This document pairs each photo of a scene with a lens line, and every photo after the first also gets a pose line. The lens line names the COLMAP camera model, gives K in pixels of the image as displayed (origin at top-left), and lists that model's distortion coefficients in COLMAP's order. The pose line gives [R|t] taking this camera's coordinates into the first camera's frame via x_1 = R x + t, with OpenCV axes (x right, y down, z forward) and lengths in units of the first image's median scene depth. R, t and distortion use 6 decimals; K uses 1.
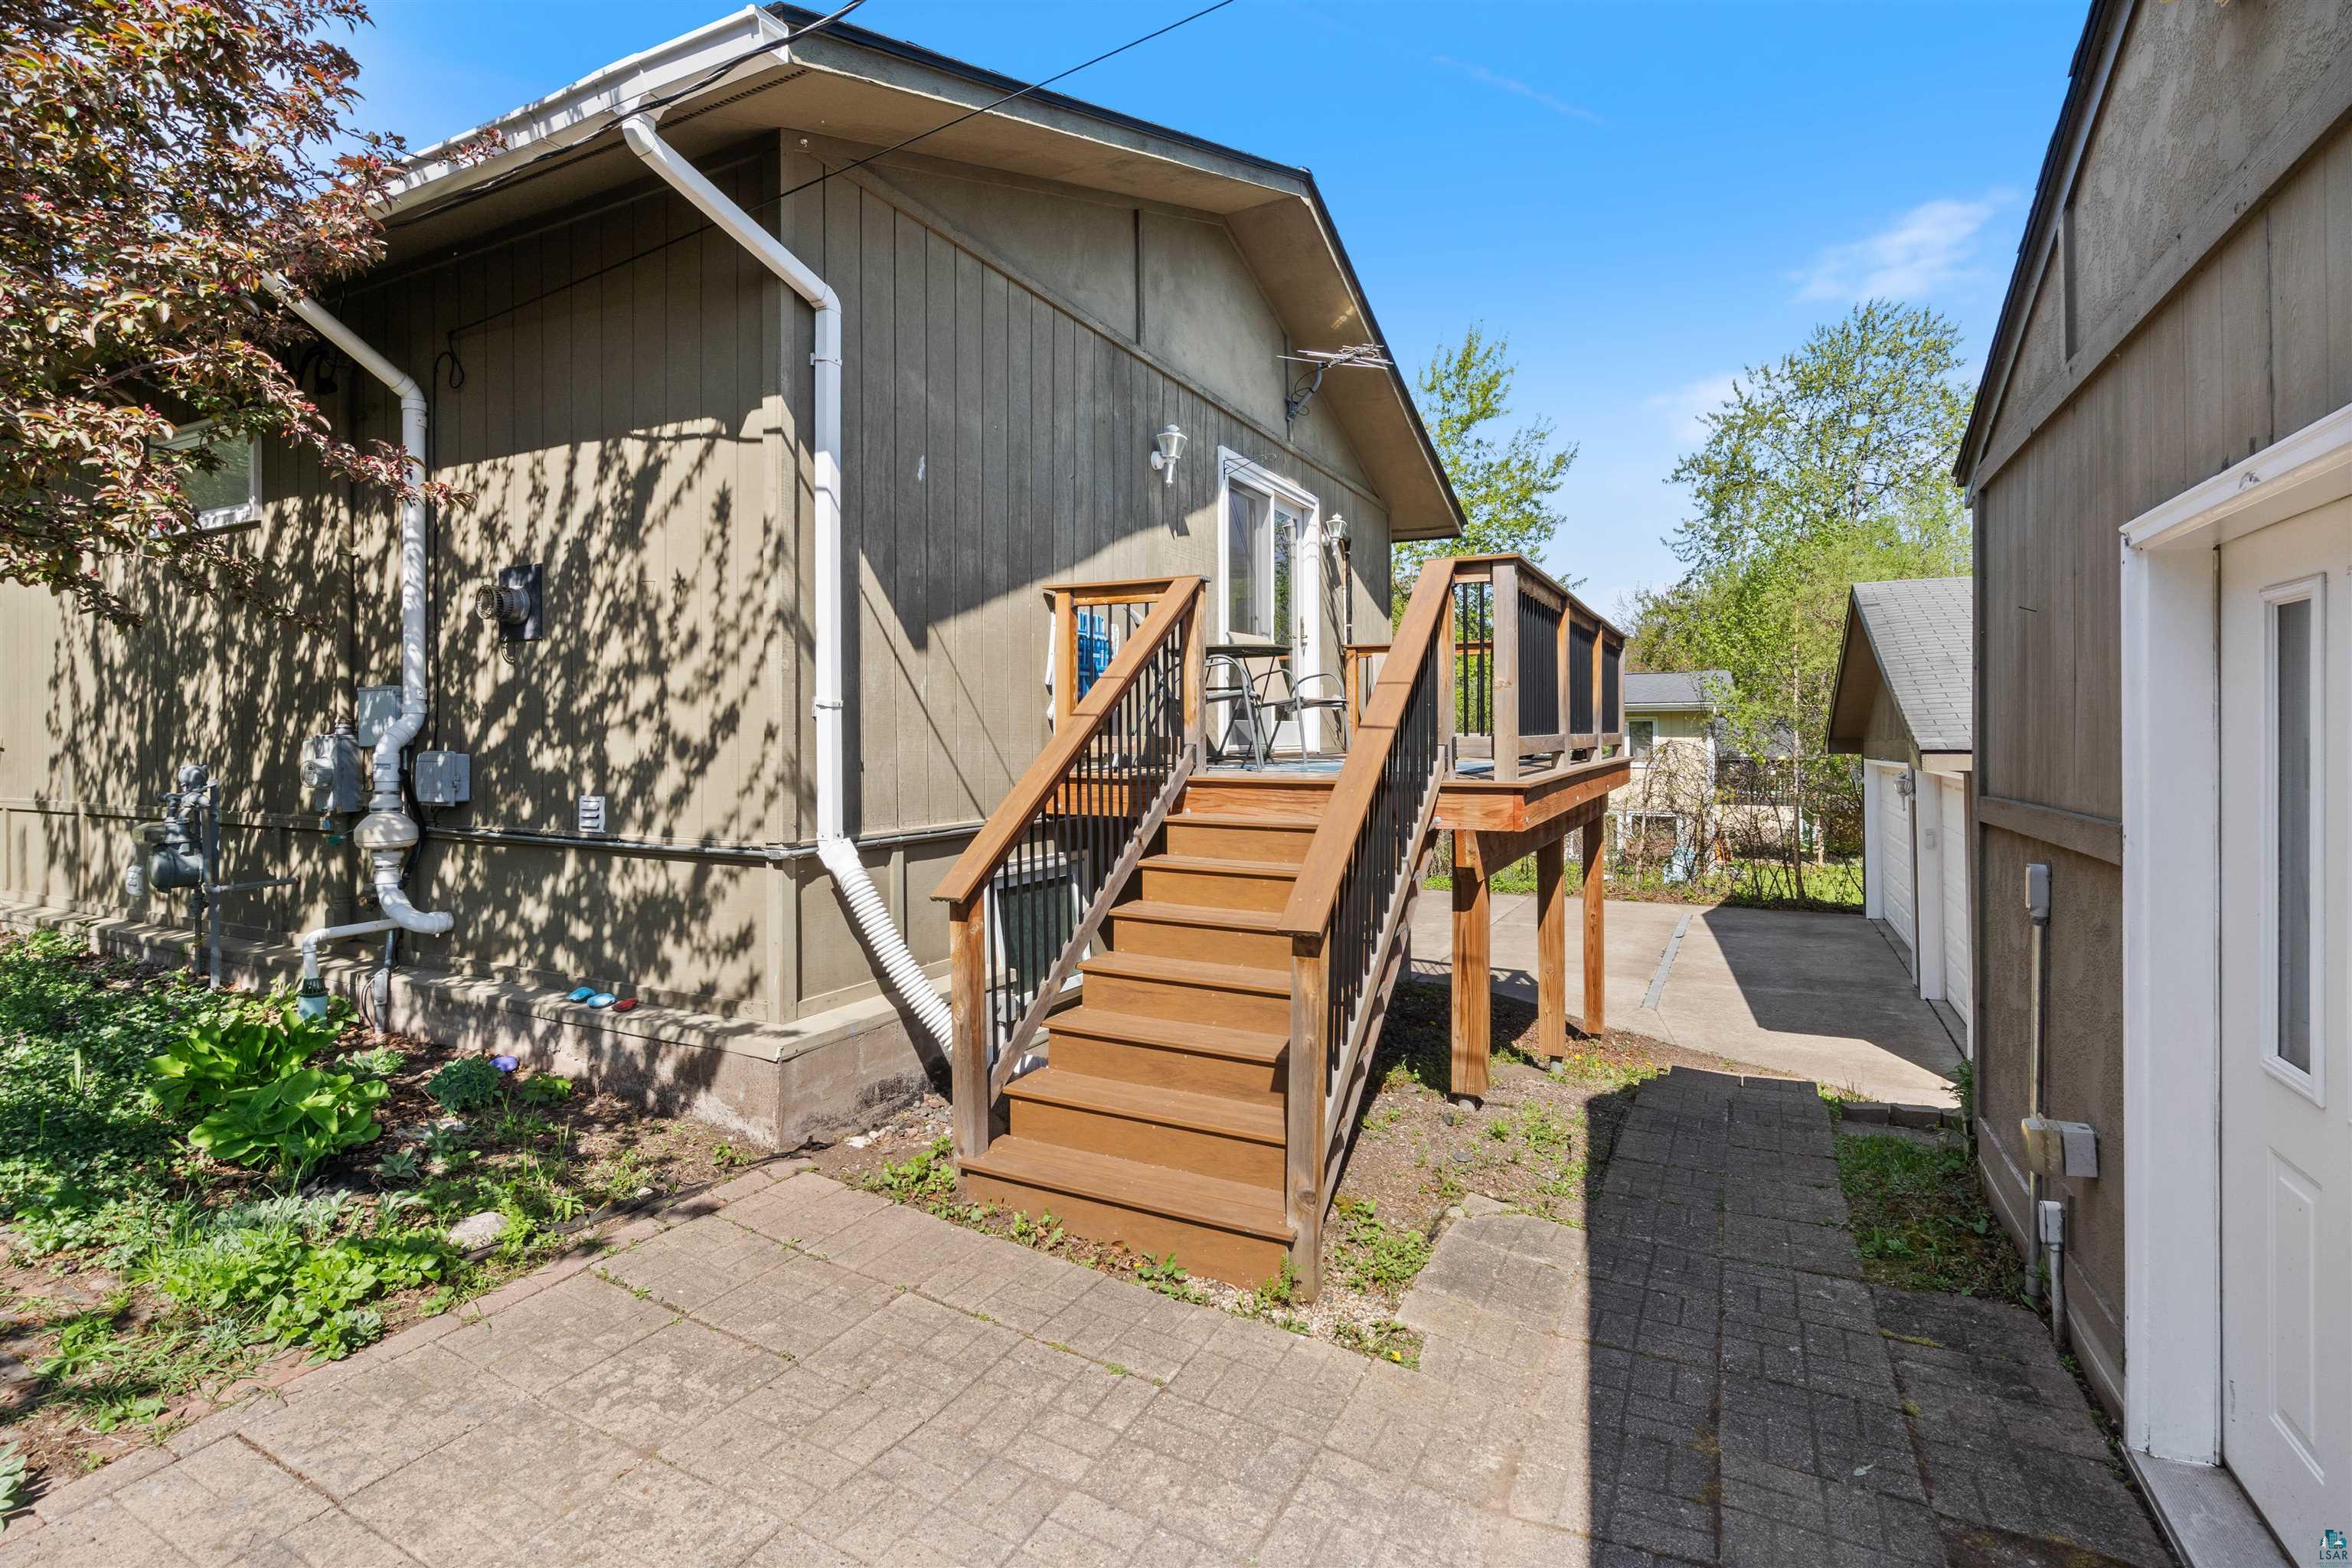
lens RADIAL K [[1096.3, 0, 1181.6], [0, 1096.3, 731.4], [0, 0, 1]] dist [0.000908, 0.000493]
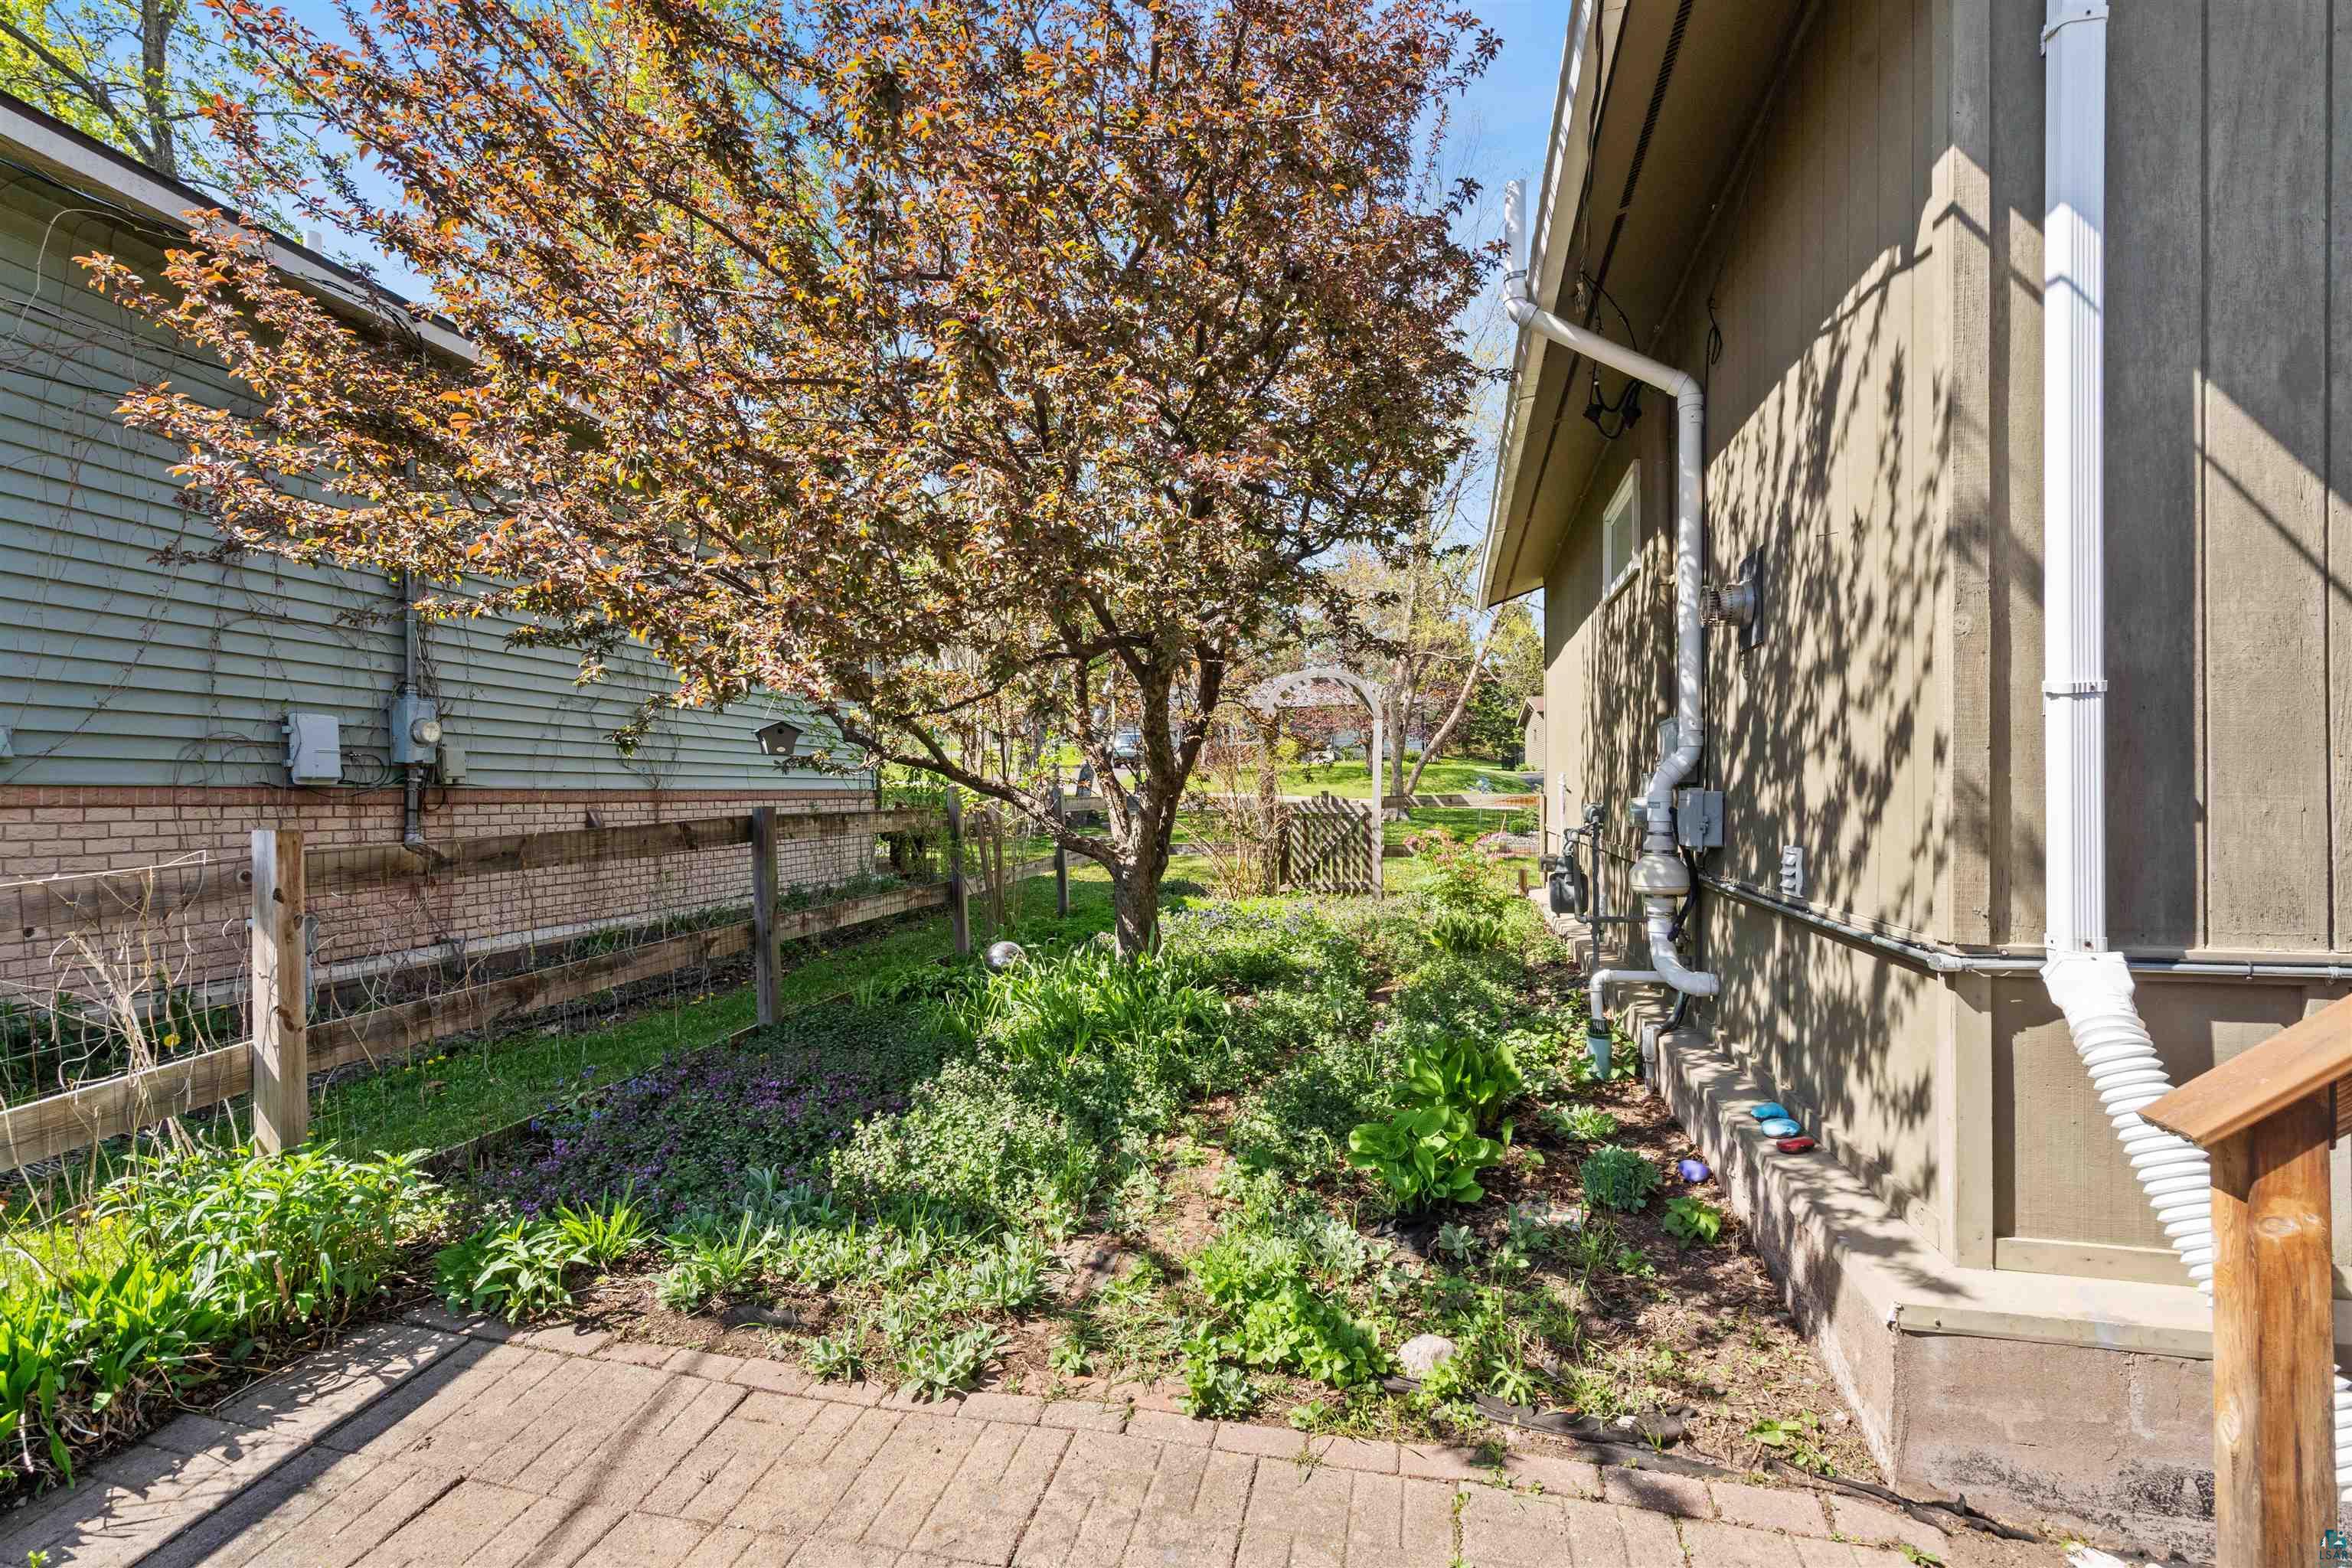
lens RADIAL K [[1075.7, 0, 1170.7], [0, 1075.7, 807.6], [0, 0, 1]] dist [0.002188, 0.000659]
pose [[0.214650, 0.008642, -0.976653, 0.084980], [0.015259, 0.999809, 0.012201, 0.017621], [0.976572, -0.017521, 0.214477, 0.473011]]
